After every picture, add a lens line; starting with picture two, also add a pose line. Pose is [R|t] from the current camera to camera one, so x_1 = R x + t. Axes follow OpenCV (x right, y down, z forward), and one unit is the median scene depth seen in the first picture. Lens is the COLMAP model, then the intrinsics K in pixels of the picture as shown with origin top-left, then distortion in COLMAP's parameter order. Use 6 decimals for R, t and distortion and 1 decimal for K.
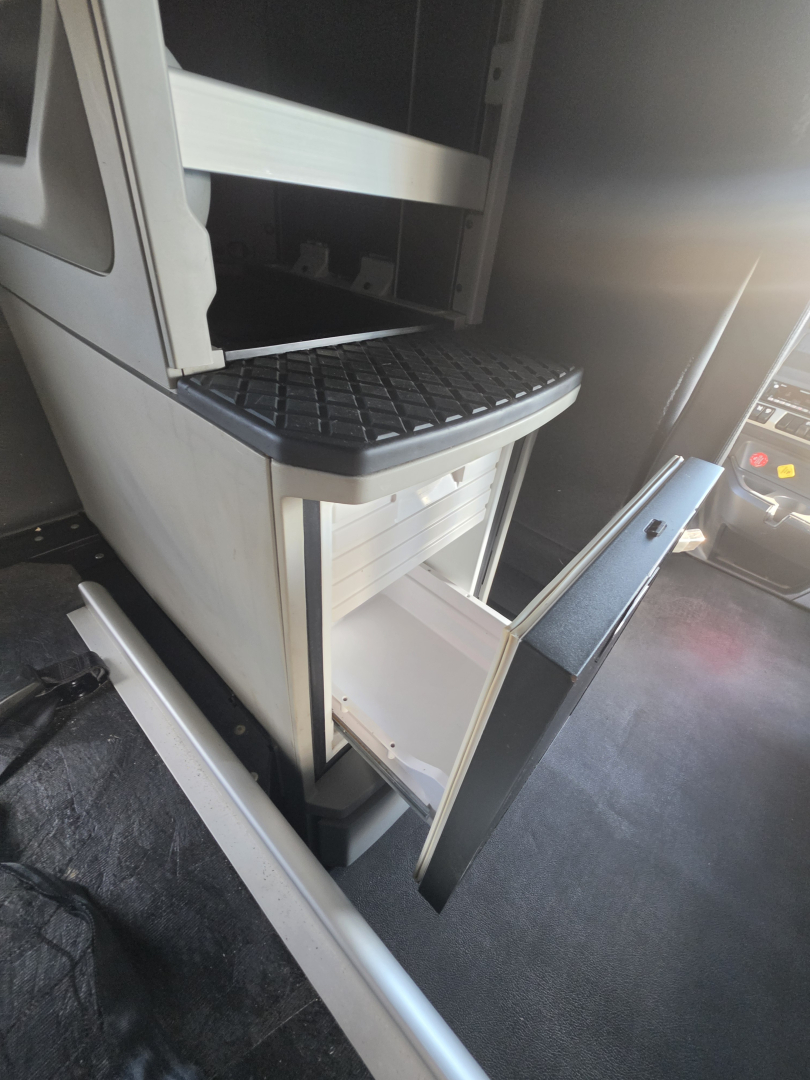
lens RADIAL K [[438.8, 0, 409.6], [0, 438.8, 530.3], [0, 0, 1]] dist [-0.000305, -0.000308]
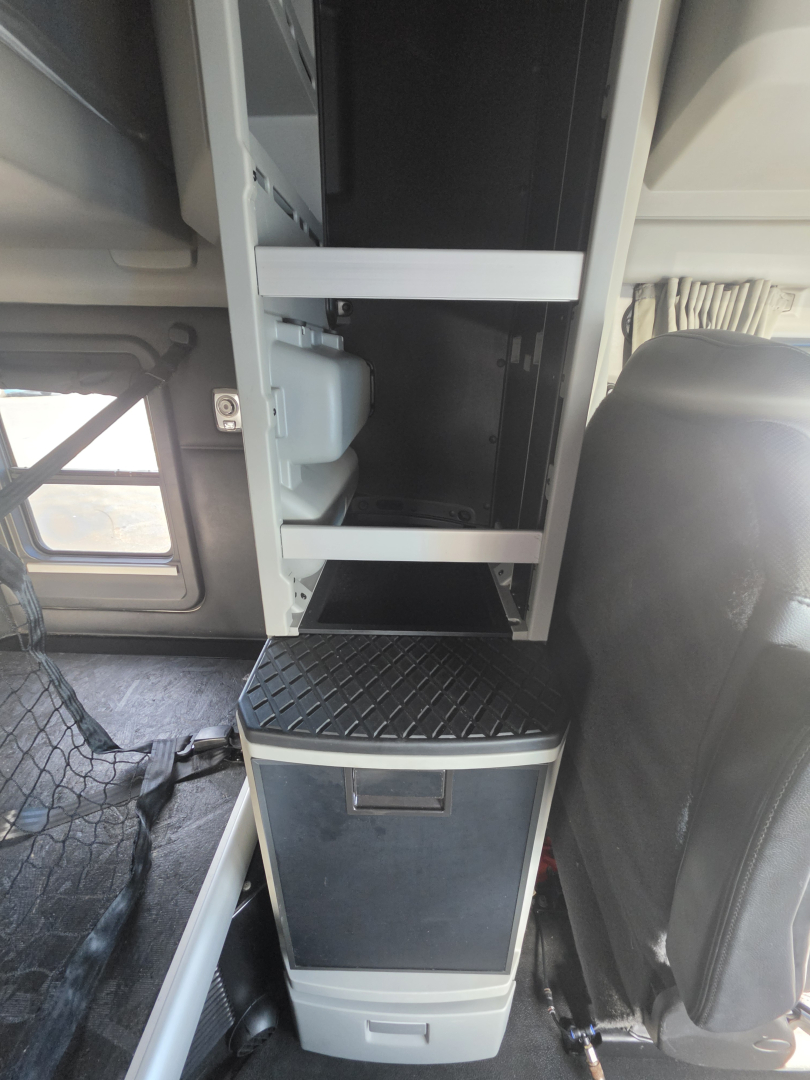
lens RADIAL K [[438.8, 0, 409.6], [0, 438.8, 530.3], [0, 0, 1]] dist [-0.000305, -0.000308]
pose [[0.651907, 0.204341, -0.730248, 1.024962], [-0.404270, 0.908393, -0.106710, -0.709533], [0.641547, 0.364782, 0.674797, -0.064531]]
